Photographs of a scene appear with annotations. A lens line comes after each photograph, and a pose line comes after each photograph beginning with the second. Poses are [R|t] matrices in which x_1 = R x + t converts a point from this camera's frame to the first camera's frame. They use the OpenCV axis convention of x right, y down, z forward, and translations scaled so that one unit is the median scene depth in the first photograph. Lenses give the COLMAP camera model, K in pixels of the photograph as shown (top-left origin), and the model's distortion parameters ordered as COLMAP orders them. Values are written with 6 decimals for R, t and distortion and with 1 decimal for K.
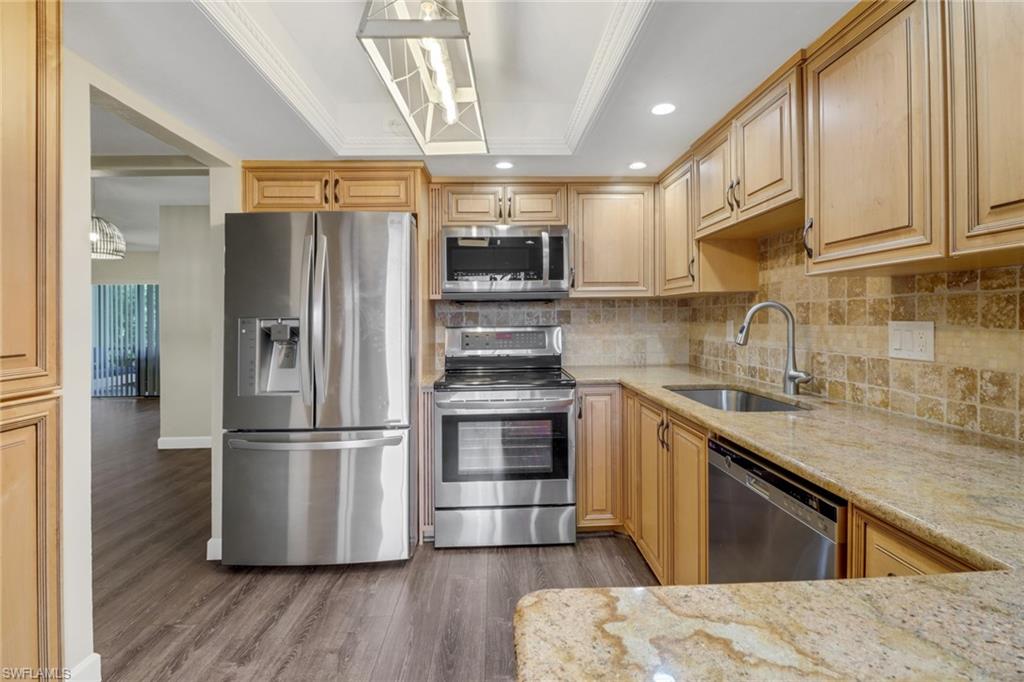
lens RADIAL K [[480.6, 0, 510.9], [0, 480.6, 319.0], [0, 0, 1]] dist [-0.000286, -0.013717]
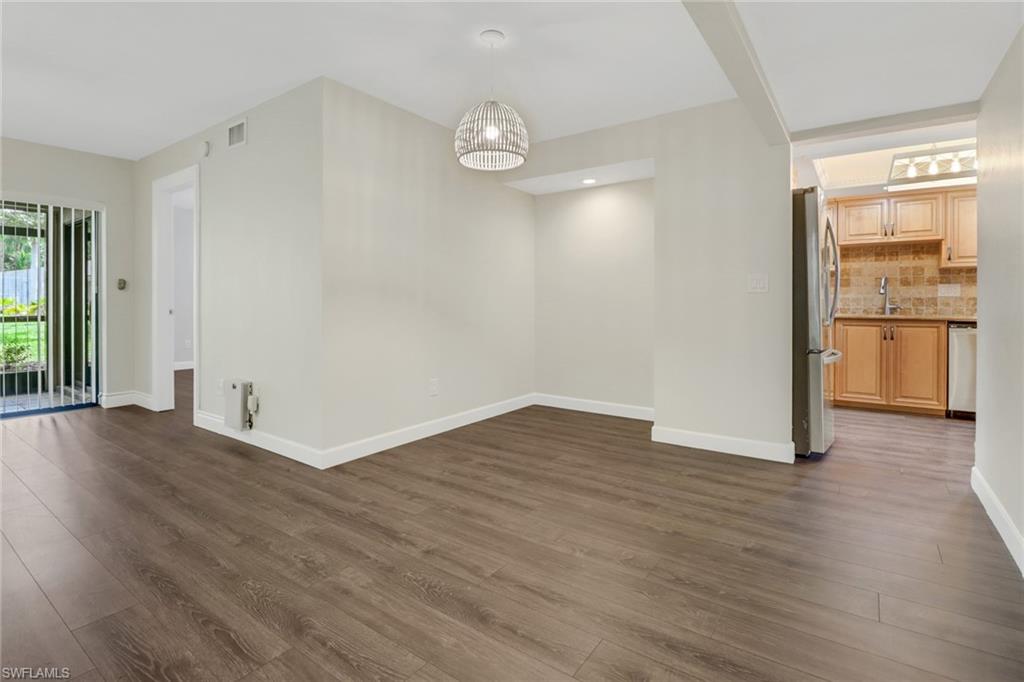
lens RADIAL K [[487.4, 0, 504.5], [0, 487.4, 305.9], [0, 0, 1]] dist [0.000432, -0.017961]
pose [[0.622925, 0.004221, 0.782270, -2.574171], [-0.007023, 0.999975, 0.000197, 0.126713], [-0.782250, -0.005617, 0.622939, 1.010429]]
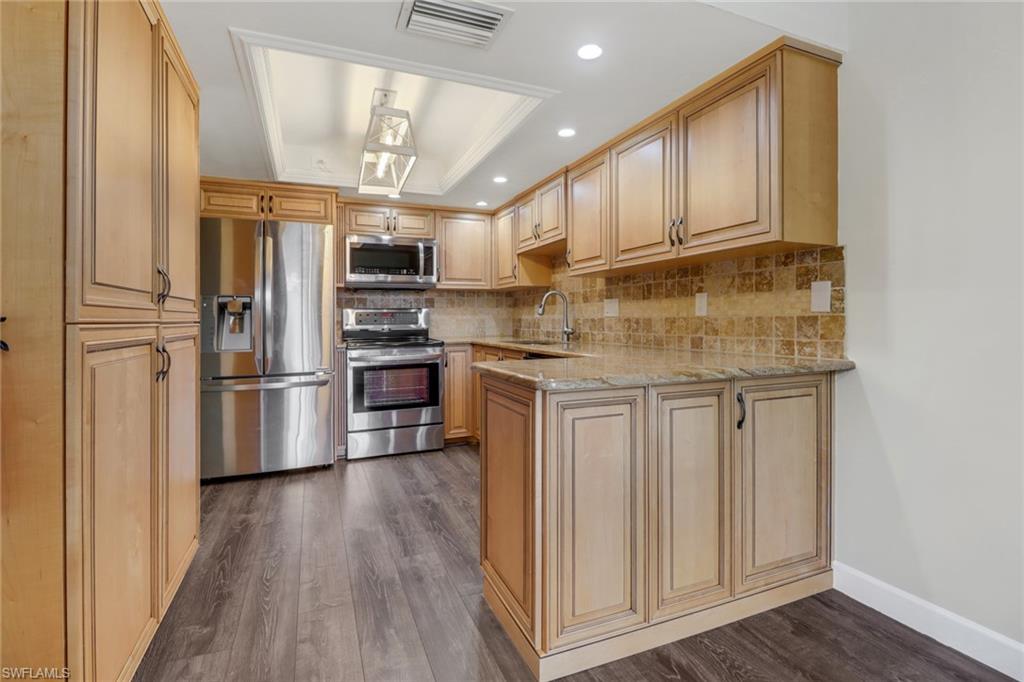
lens RADIAL K [[480.6, 0, 510.9], [0, 480.6, 319.0], [0, 0, 1]] dist [-0.000286, -0.013717]
pose [[0.936671, 0.003676, 0.350192, -0.262203], [-0.002239, 0.999987, -0.004509, 0.081181], [-0.350204, 0.003439, 0.936667, -0.665604]]
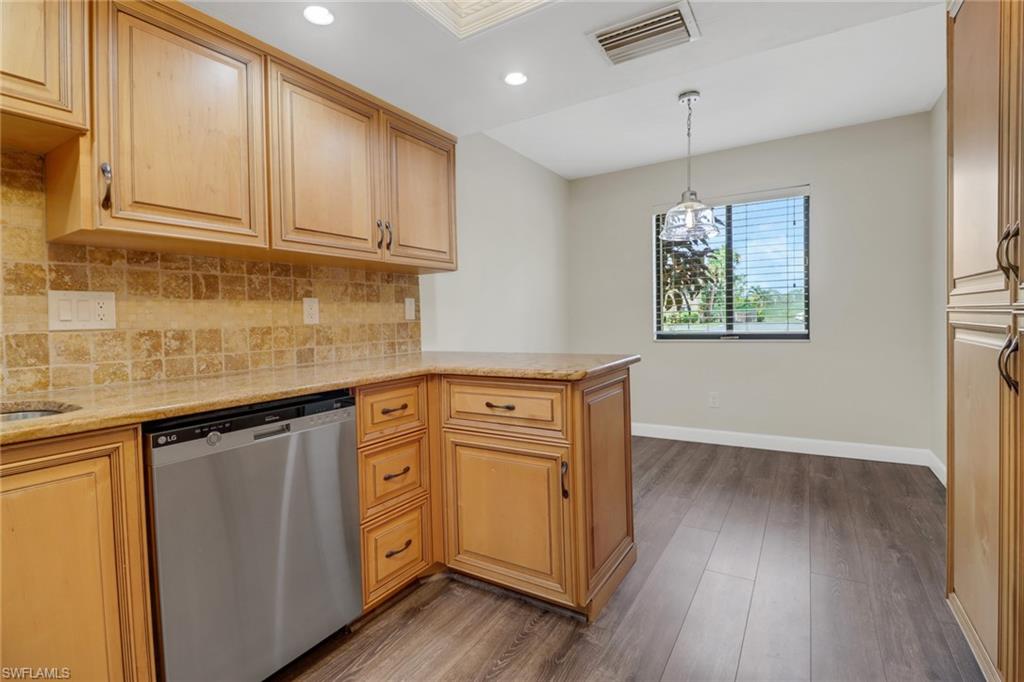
lens RADIAL K [[477.5, 0, 512.6], [0, 477.5, 325.7], [0, 0, 1]] dist [-0.000393, -0.013062]
pose [[-0.832743, 0.021028, 0.553260, -0.344665], [0.032420, 0.999416, 0.010811, 0.073013], [-0.552709, 0.026939, -0.832939, 1.025950]]
